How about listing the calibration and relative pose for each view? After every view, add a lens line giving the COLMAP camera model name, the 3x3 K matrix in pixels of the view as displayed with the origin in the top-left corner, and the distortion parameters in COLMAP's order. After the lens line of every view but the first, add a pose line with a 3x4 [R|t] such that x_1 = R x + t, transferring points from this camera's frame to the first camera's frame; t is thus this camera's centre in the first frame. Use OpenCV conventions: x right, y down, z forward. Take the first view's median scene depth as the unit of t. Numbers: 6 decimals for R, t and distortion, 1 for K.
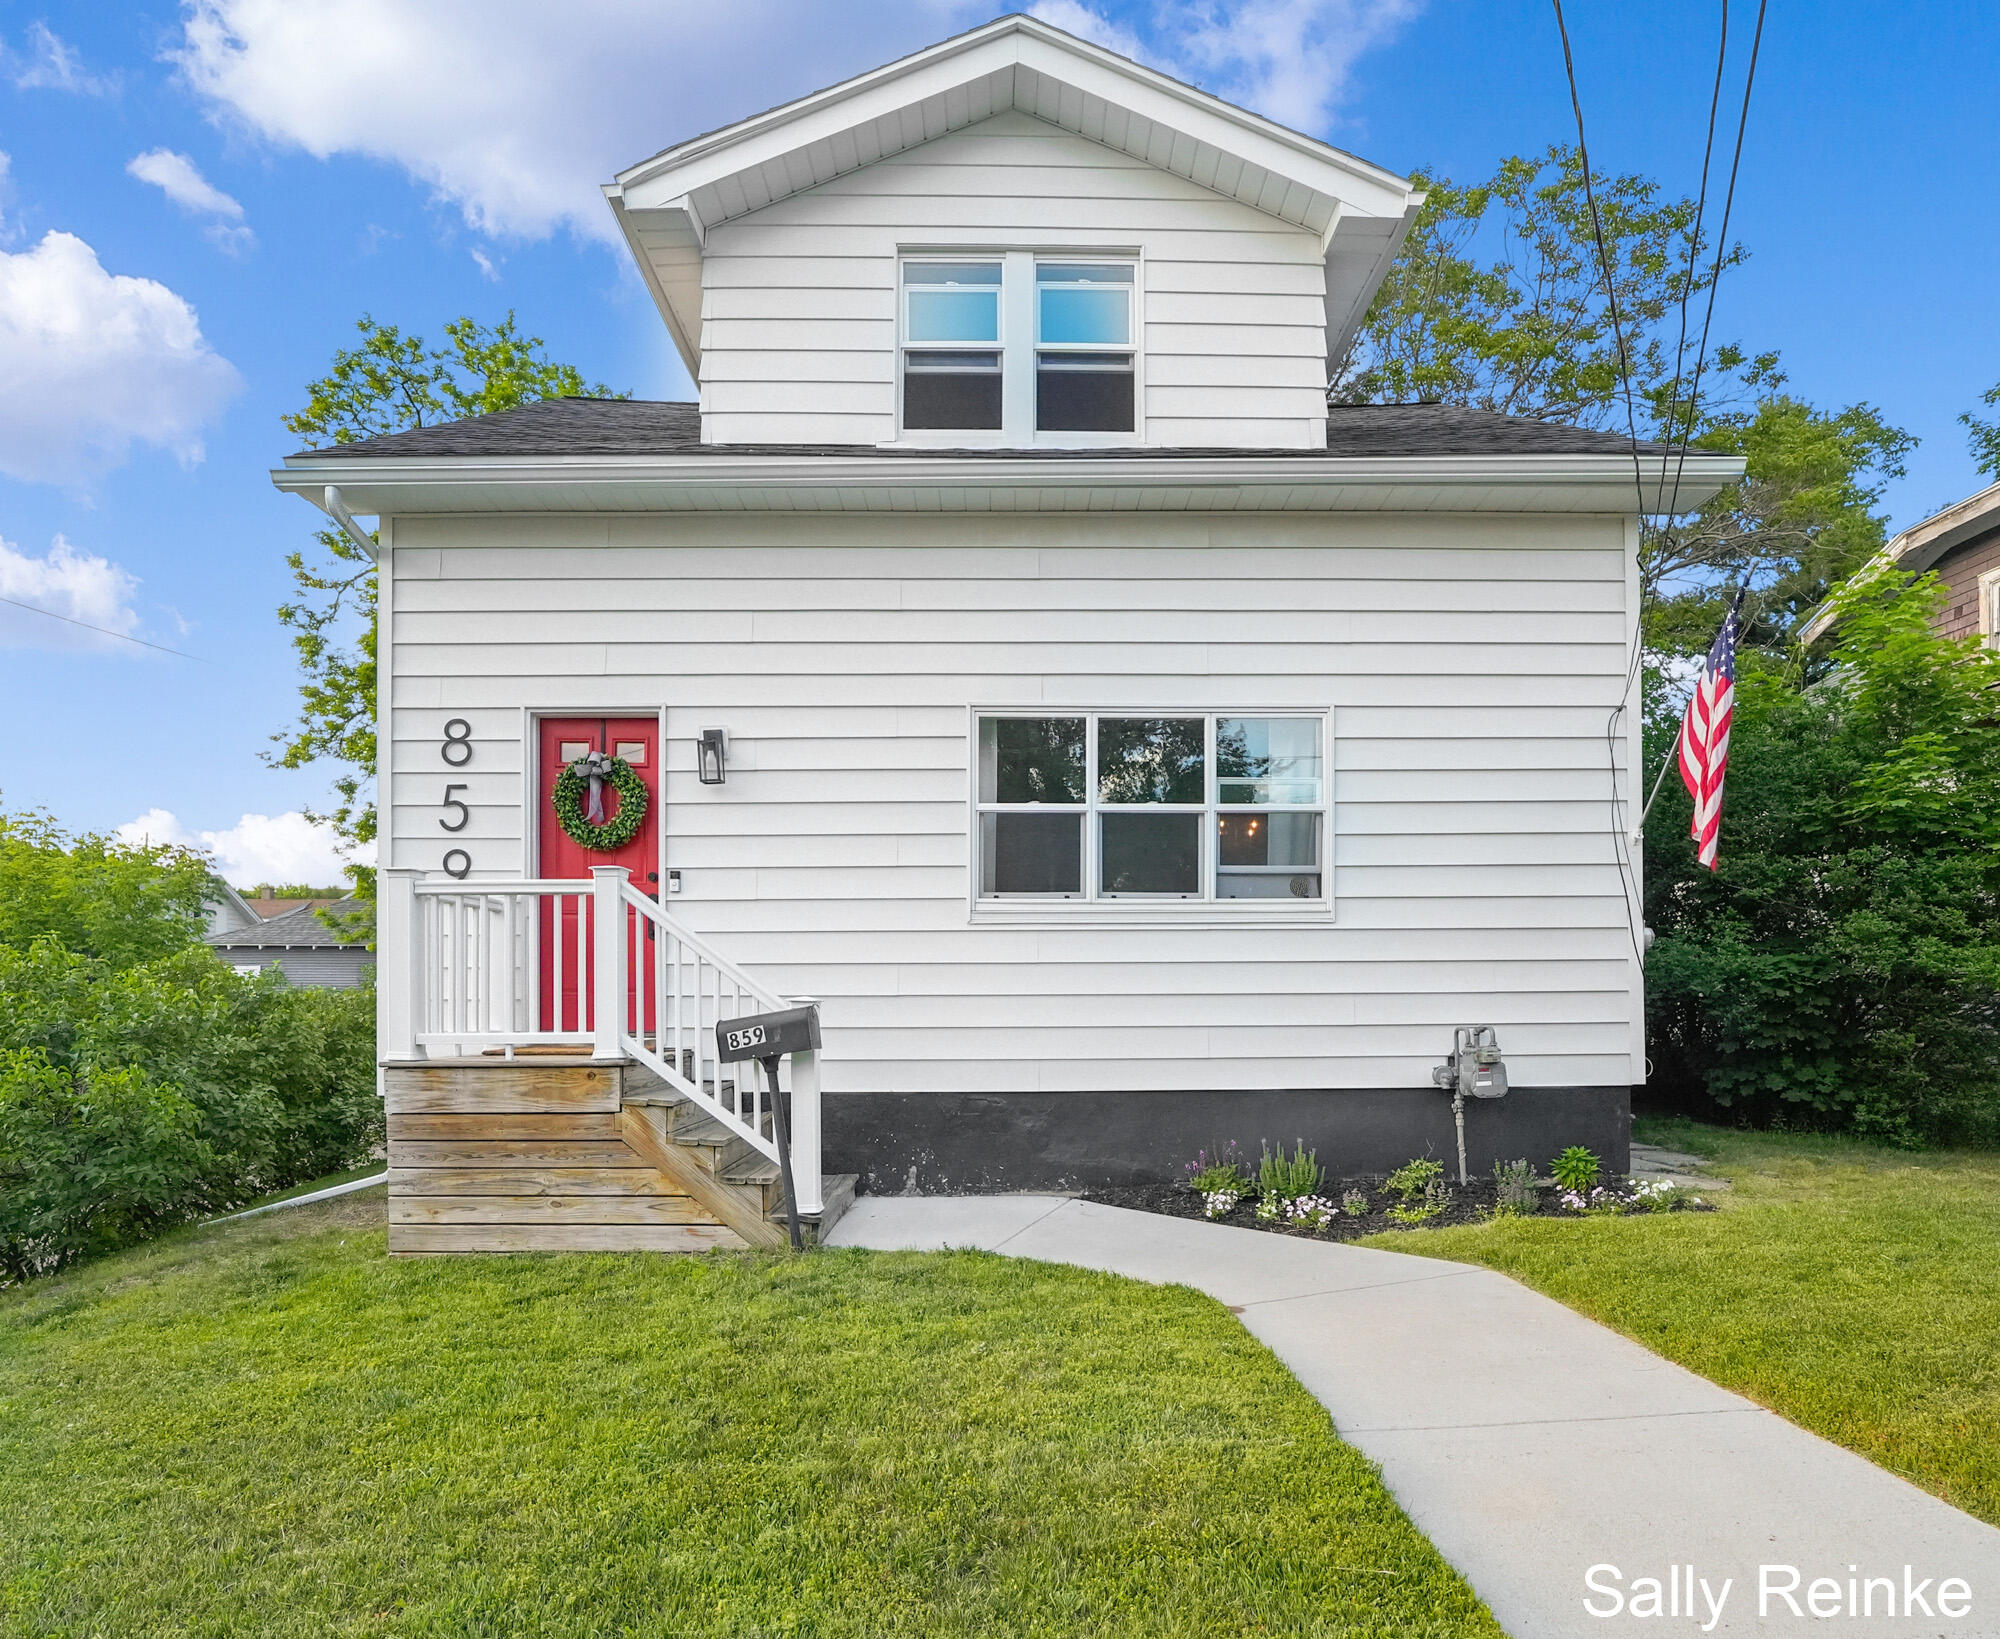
lens RADIAL K [[955.7, 0, 998.0], [0, 955.7, 976.1], [0, 0, 1]] dist [-0.006725, 0.000281]
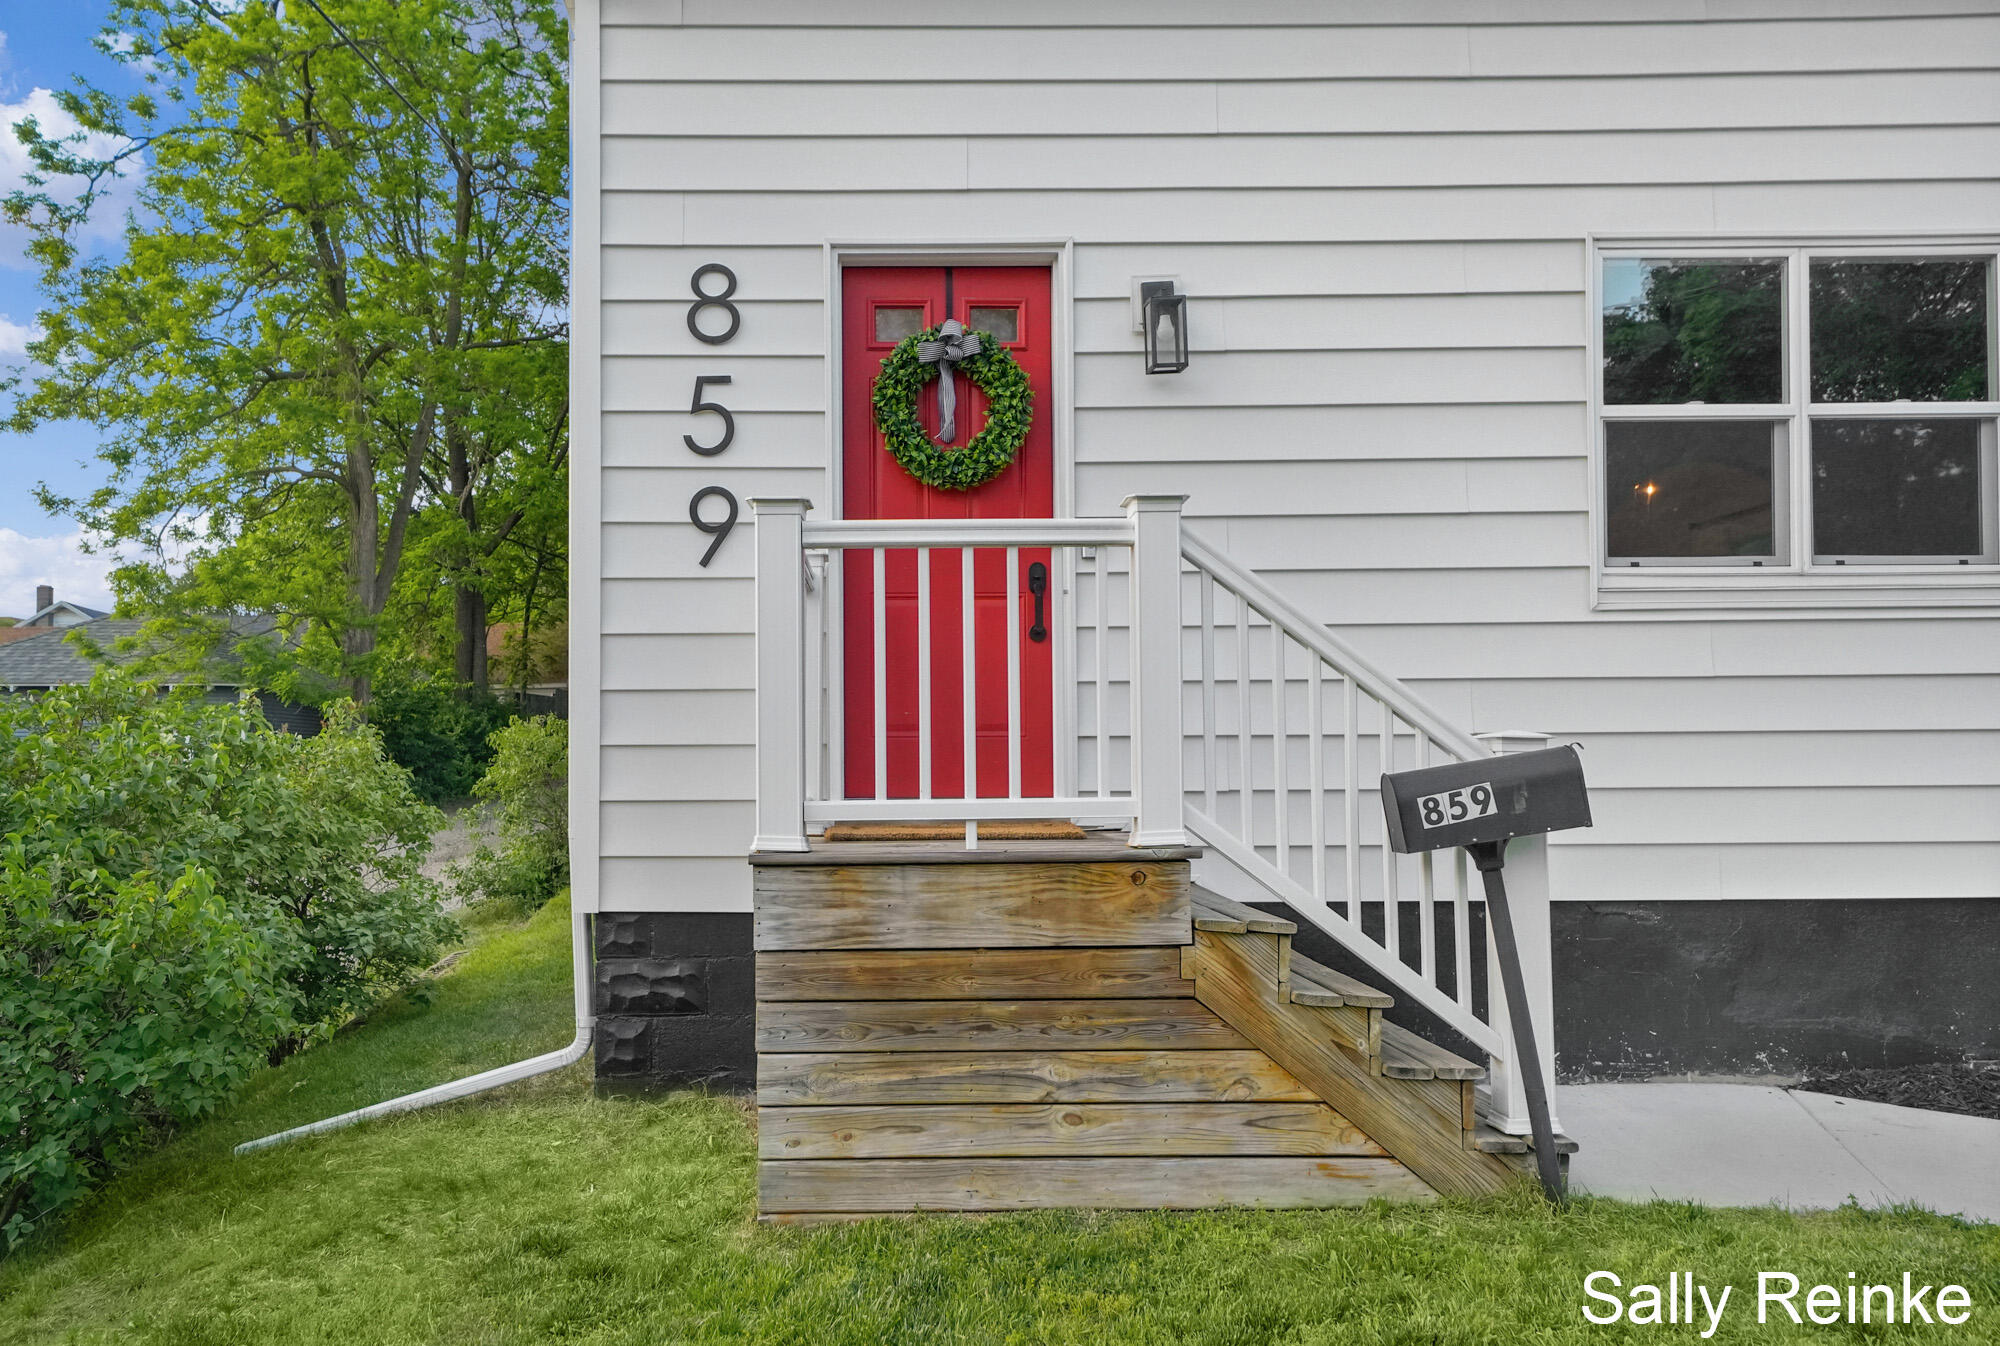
lens RADIAL K [[1325.2, 0, 1000.8], [0, 1325.2, 681.2], [0, 0, 1]] dist [0.031151, 0.003378]
pose [[0.999951, -0.004629, 0.008770, -0.400294], [0.004927, 0.999401, -0.034242, 0.014433], [-0.008606, 0.034283, 0.999375, 0.191837]]
